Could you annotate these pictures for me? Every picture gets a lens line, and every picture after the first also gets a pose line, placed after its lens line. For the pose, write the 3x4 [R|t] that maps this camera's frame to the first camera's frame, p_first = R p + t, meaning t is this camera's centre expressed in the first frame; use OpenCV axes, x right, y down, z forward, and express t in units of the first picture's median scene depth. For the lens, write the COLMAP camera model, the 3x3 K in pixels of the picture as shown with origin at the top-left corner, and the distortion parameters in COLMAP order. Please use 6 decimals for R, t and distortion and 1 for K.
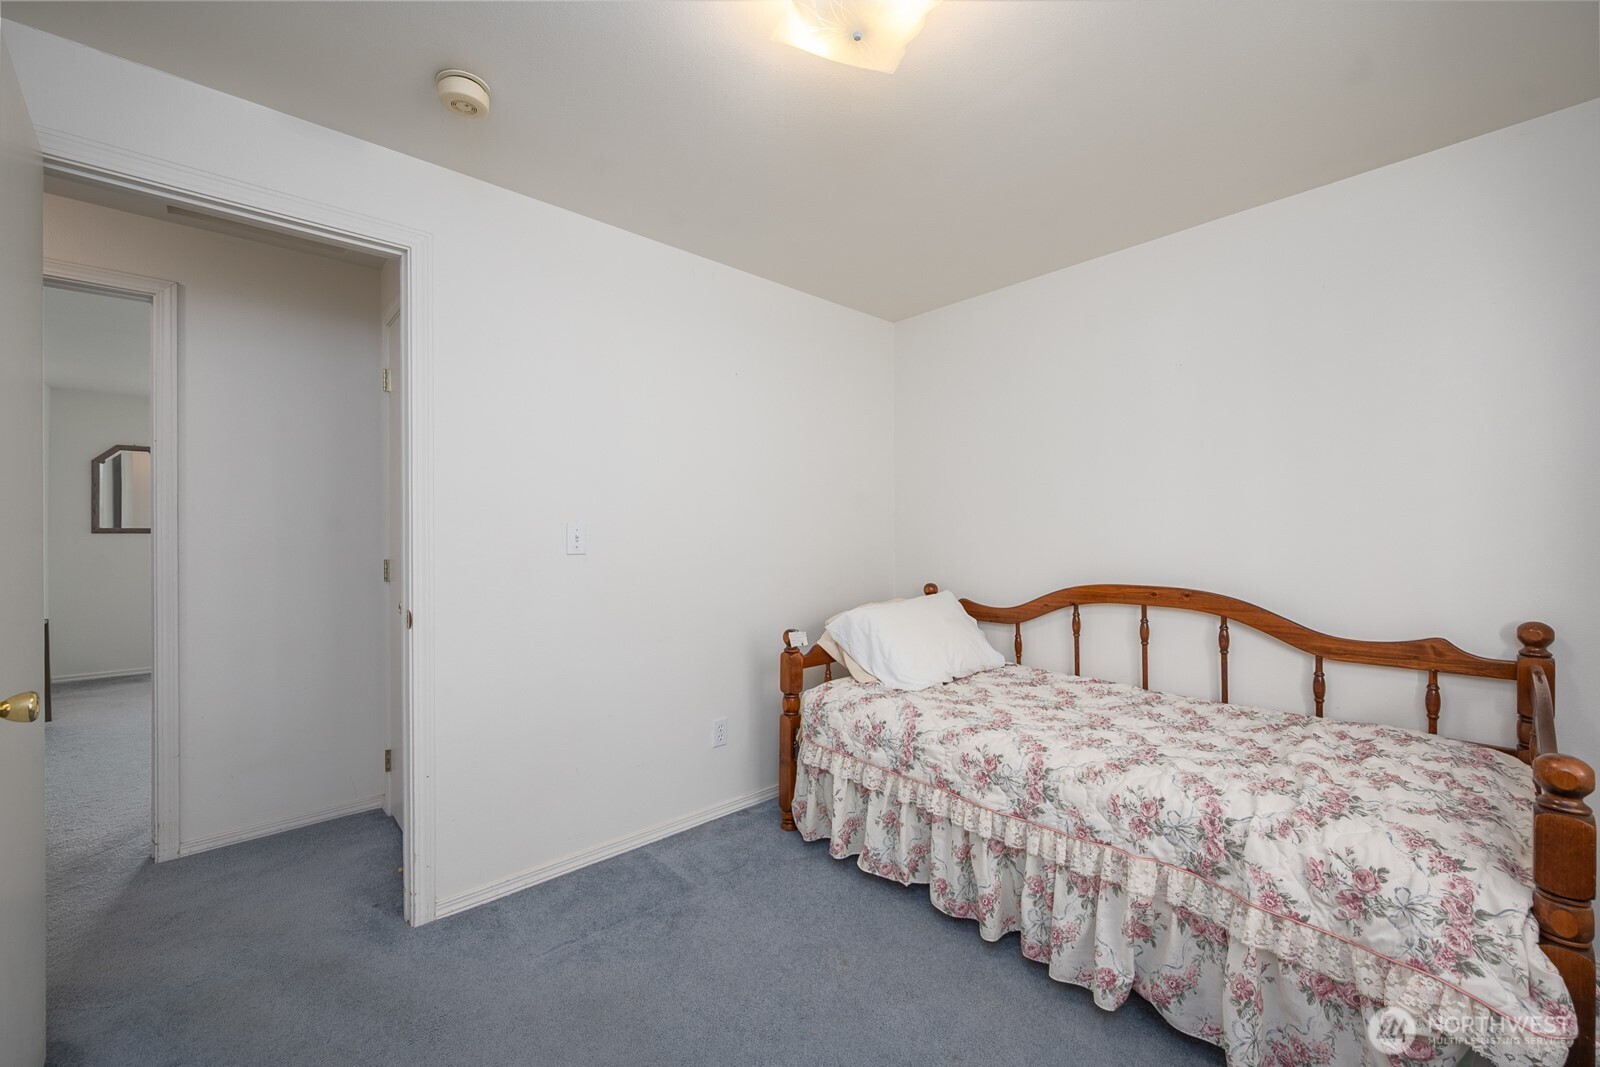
lens RADIAL K [[631.8, 0, 807.5], [0, 631.8, 529.1], [0, 0, 1]] dist [-0.003957, 0.000433]
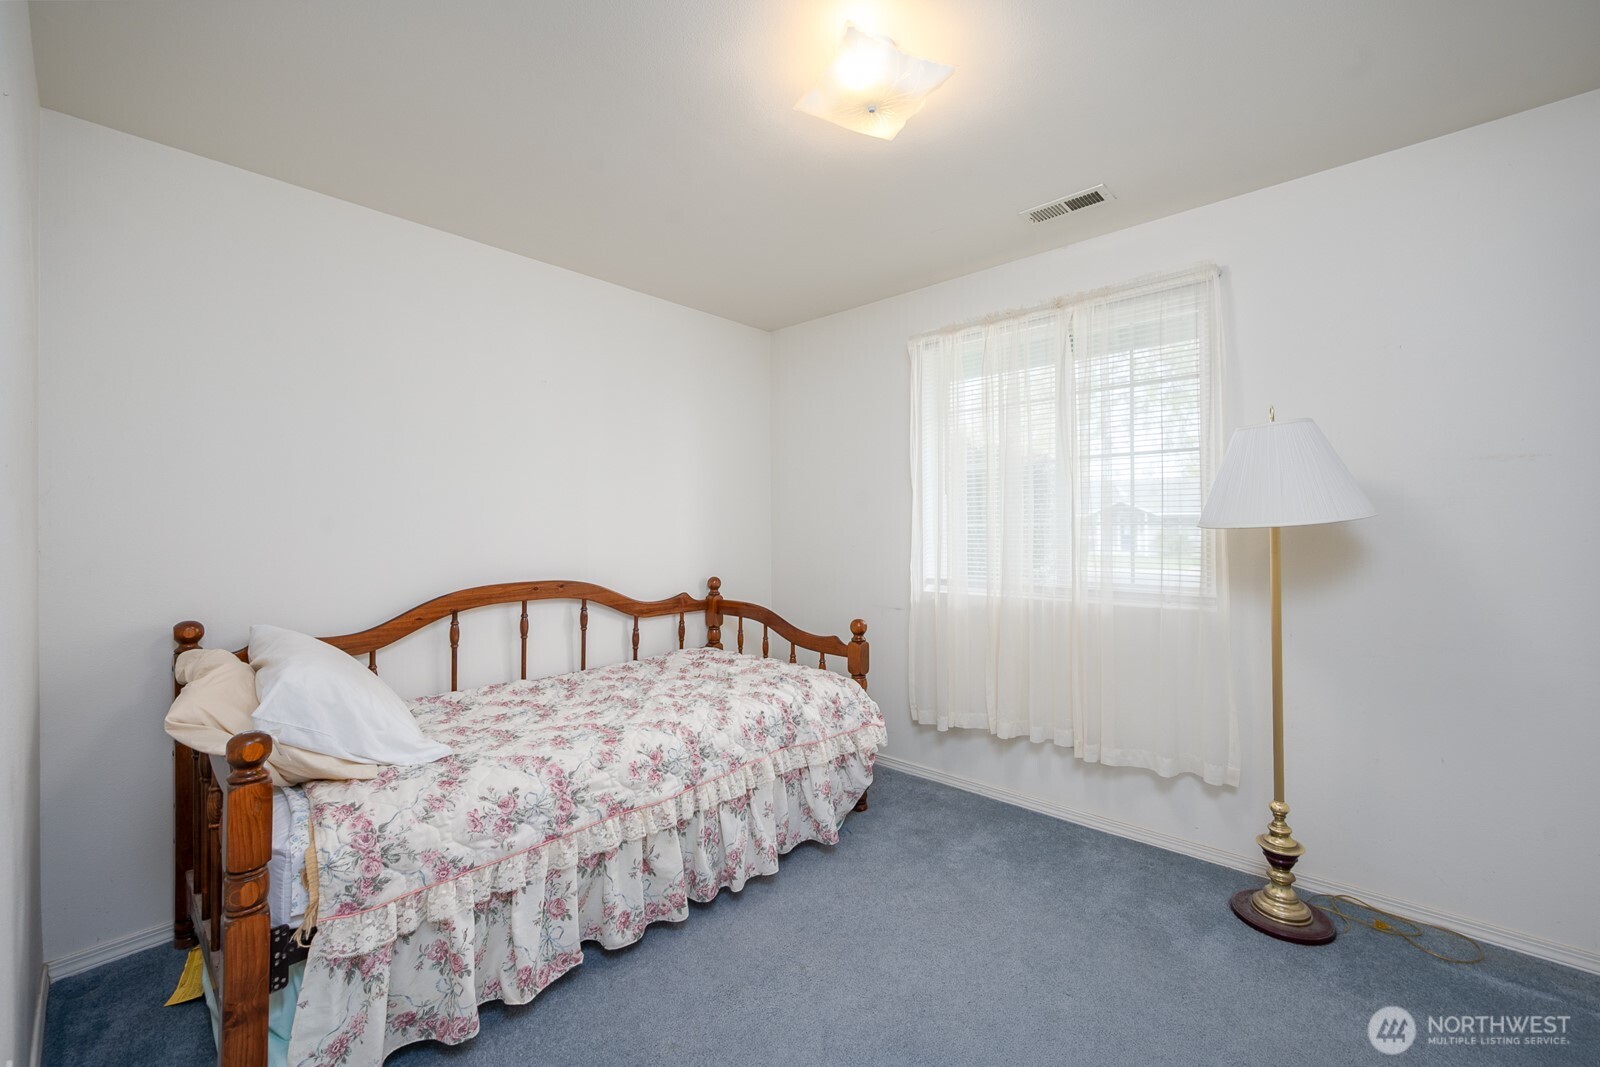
lens RADIAL K [[631.8, 0, 807.3], [0, 631.8, 527.2], [0, 0, 1]] dist [-0.003957, 0.000433]
pose [[-0.086083, 0.004433, 0.996278, -0.662216], [0.004375, 0.999982, -0.004071, 0.006322], [-0.996278, 0.004009, -0.086101, 0.753407]]
